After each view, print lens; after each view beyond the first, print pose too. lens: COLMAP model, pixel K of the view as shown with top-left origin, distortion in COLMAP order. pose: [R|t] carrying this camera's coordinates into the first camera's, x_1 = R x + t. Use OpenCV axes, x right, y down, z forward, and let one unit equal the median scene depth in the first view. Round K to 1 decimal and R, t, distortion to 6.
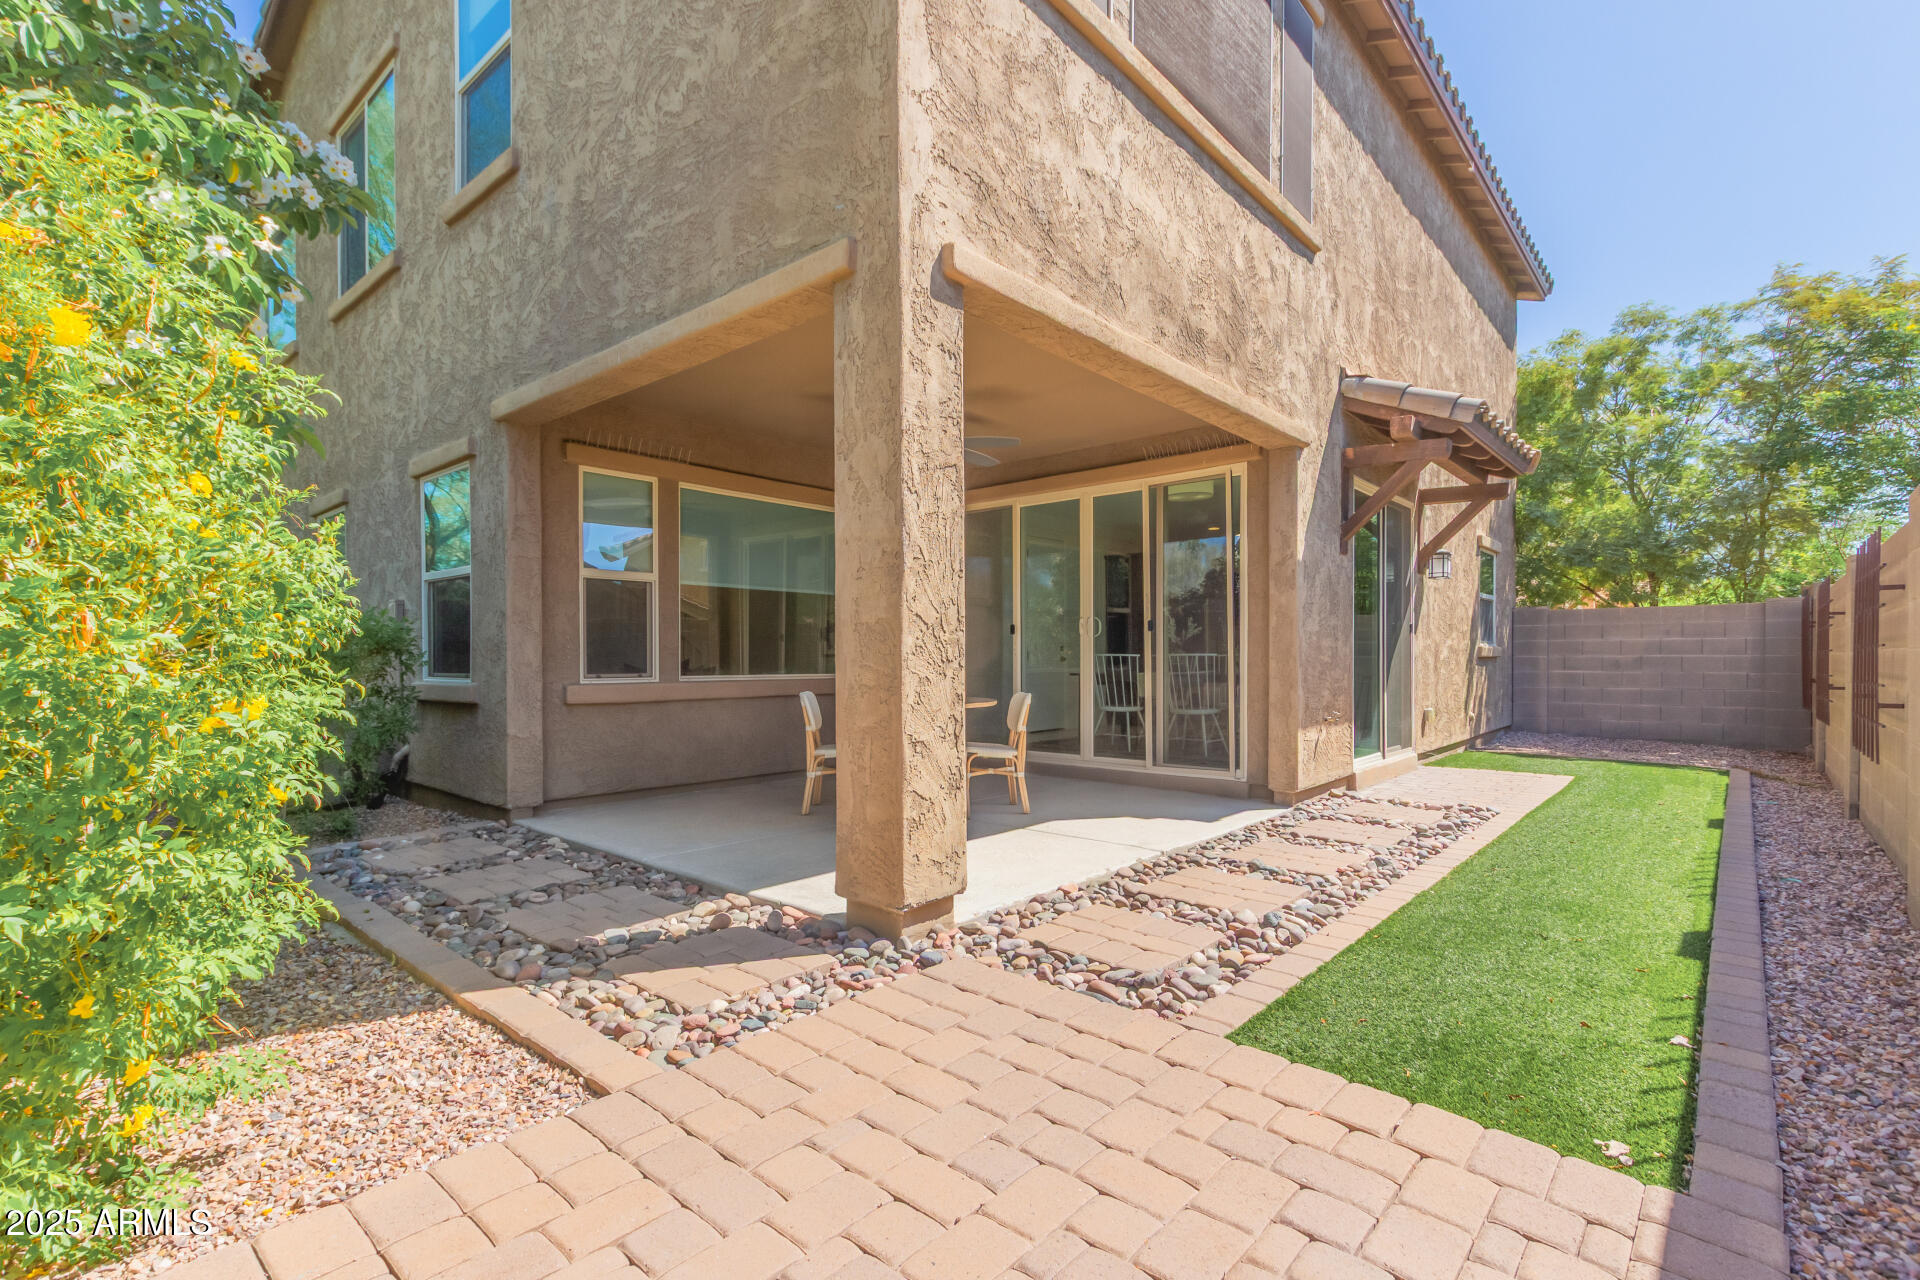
lens RADIAL K [[896.2, 0, 959.3], [0, 896.2, 647.5], [0, 0, 1]] dist [0.000869, -0.000176]
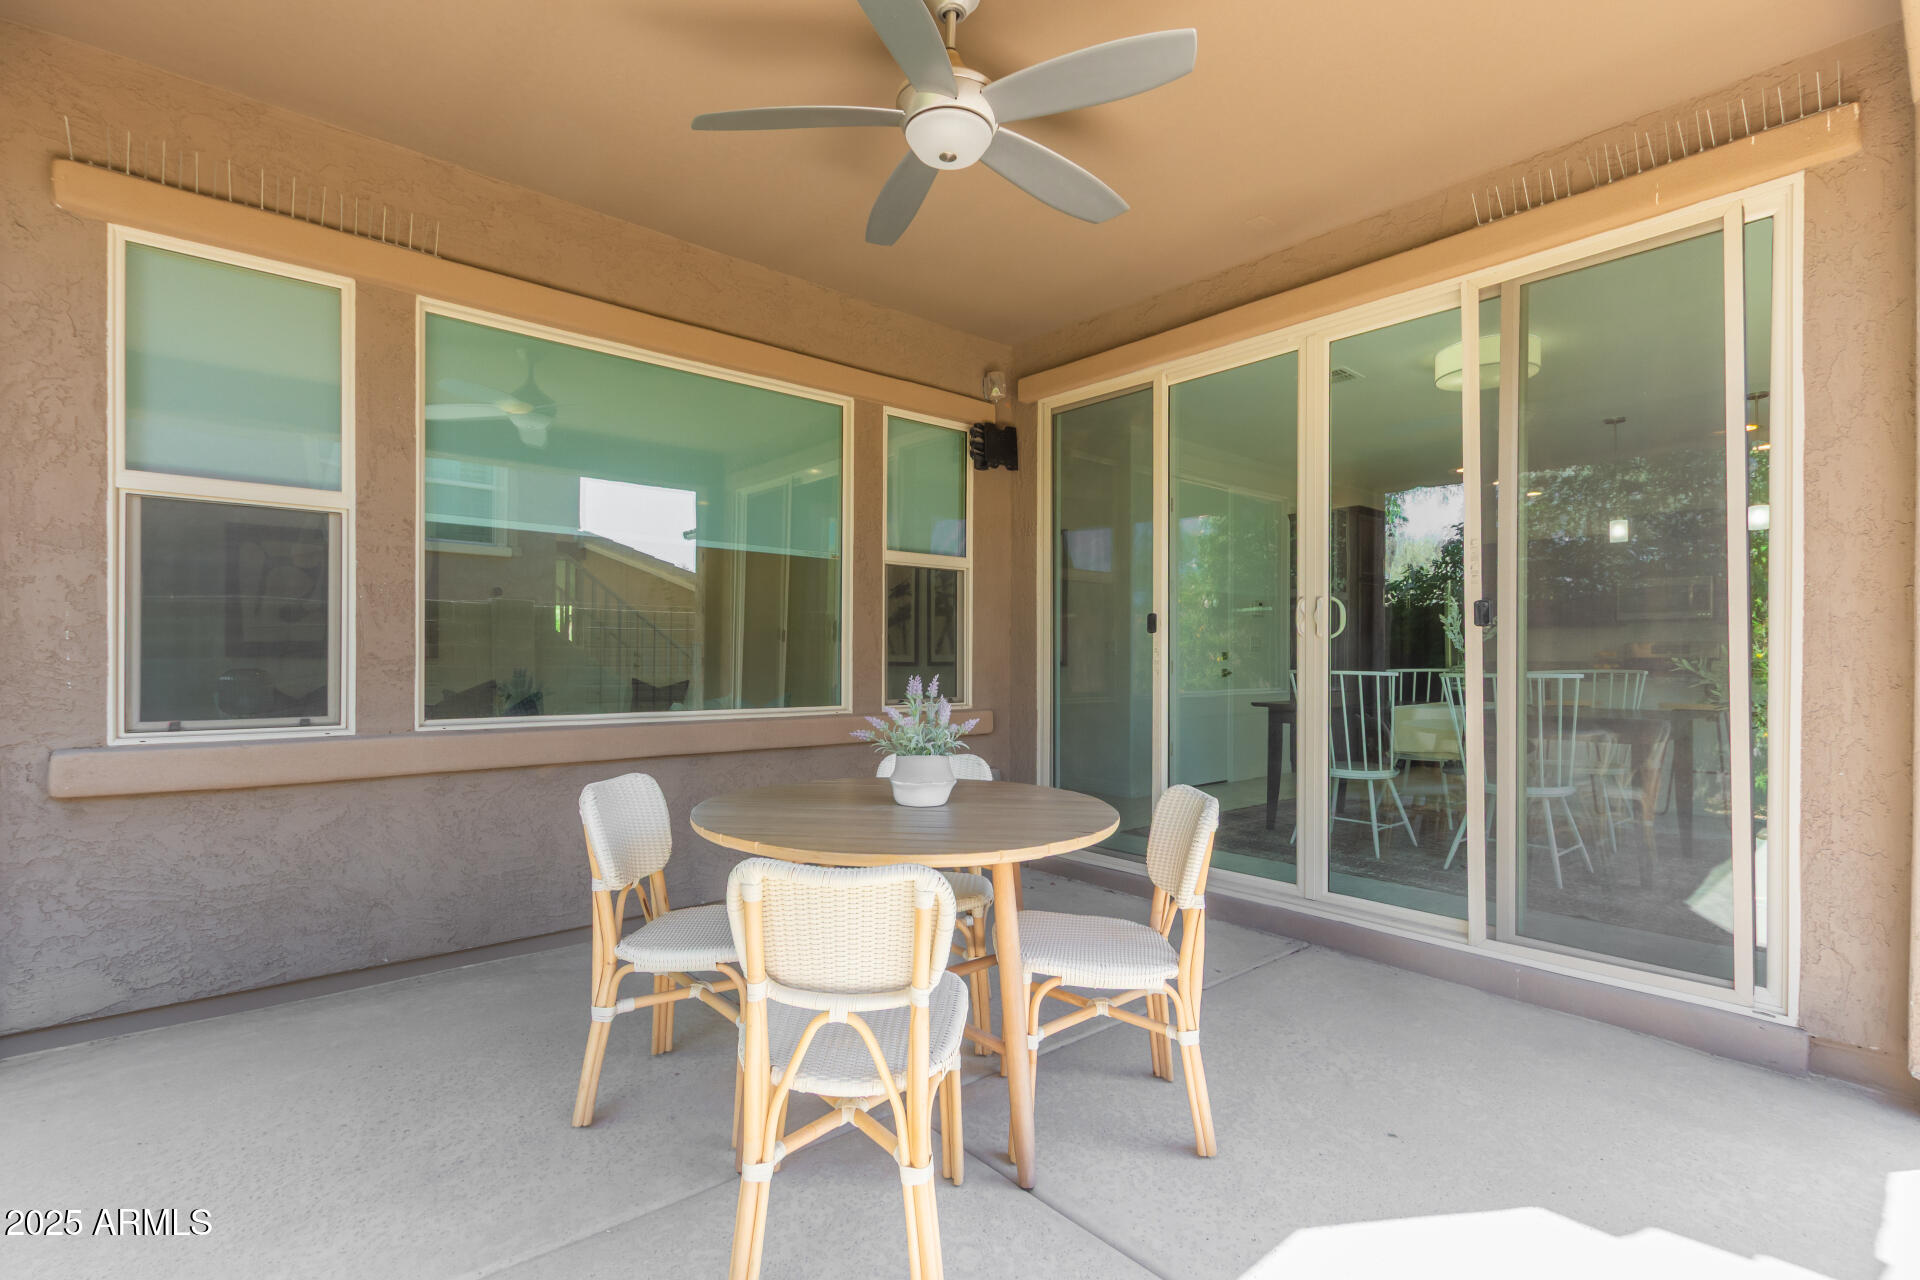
lens RADIAL K [[896.2, 0, 960.6], [0, 896.2, 649.2], [0, 0, 1]] dist [0.000869, -0.000176]
pose [[0.990563, 0.005224, -0.136961, 0.026170], [-0.005071, 0.999986, 0.001470, -0.006835], [0.136967, -0.000761, 0.990575, 0.593134]]
